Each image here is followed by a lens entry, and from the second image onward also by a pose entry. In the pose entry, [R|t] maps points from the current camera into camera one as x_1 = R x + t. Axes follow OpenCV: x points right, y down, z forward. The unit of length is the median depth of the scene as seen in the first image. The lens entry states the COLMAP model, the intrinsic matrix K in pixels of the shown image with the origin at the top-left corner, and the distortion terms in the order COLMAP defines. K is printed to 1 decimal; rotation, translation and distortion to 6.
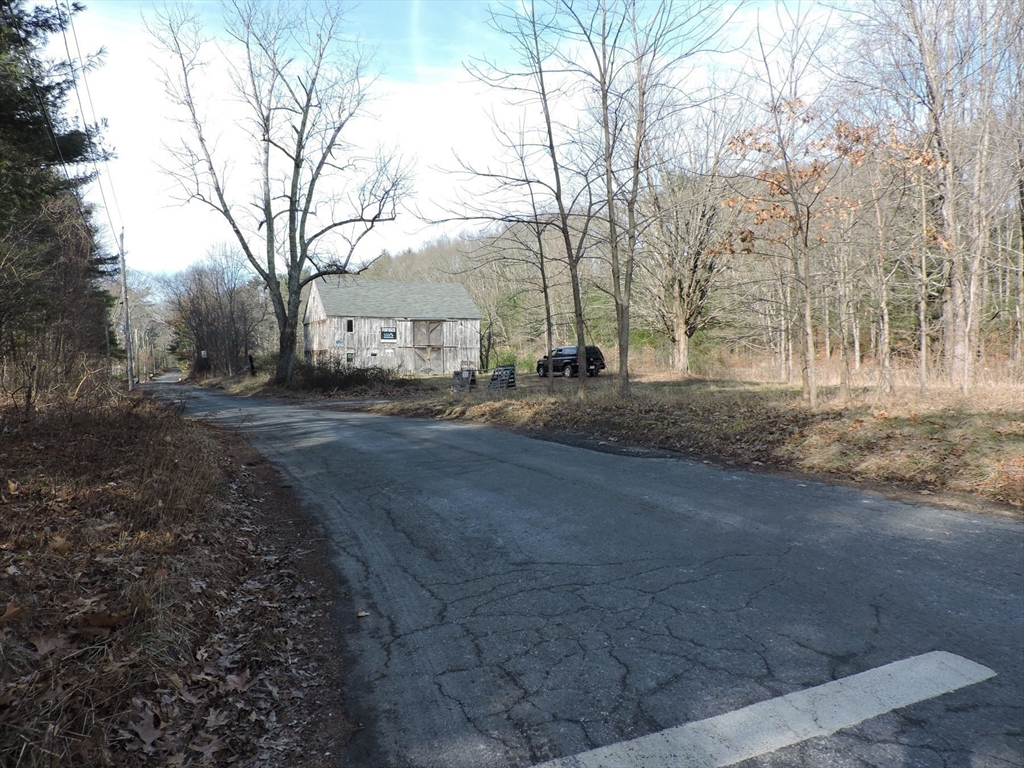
lens RADIAL K [[733.9, 0, 520.0], [0, 733.9, 379.6], [0, 0, 1]] dist [-0.013291, 0.005530]
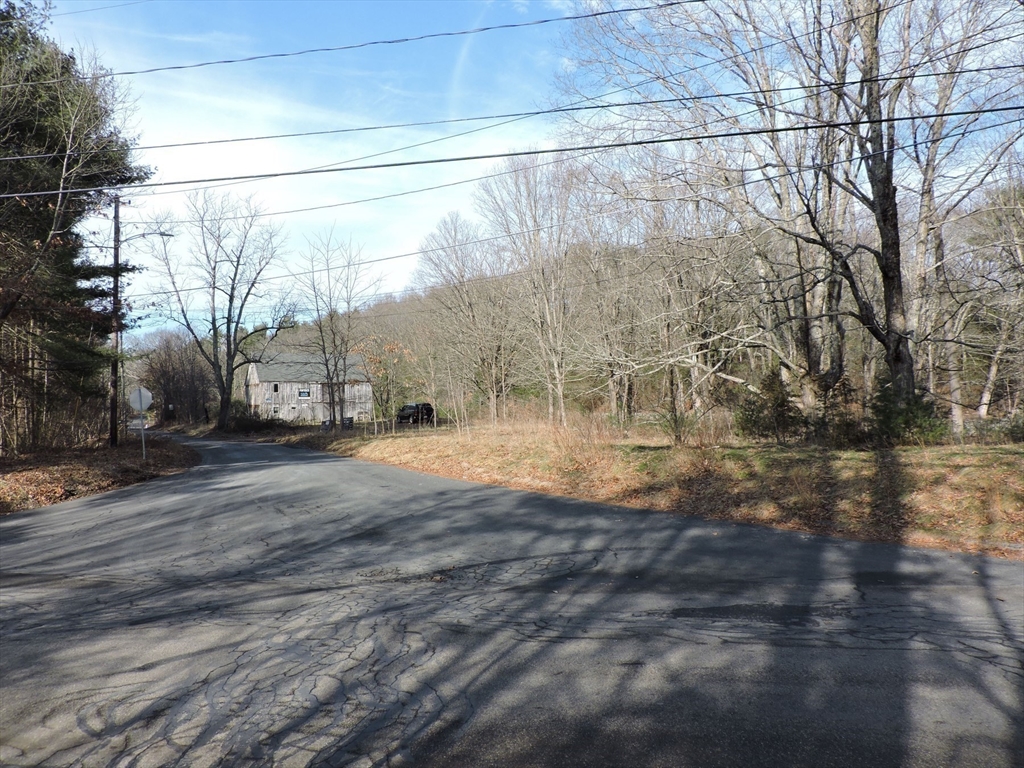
lens RADIAL K [[733.9, 0, 512.2], [0, 733.9, 384.0], [0, 0, 1]] dist [-0.013291, 0.005530]
pose [[0.999400, -0.005371, 0.034211, 0.225419], [0.007178, 0.998574, -0.052903, -0.002978], [-0.033878, 0.053117, 0.998013, -0.552687]]
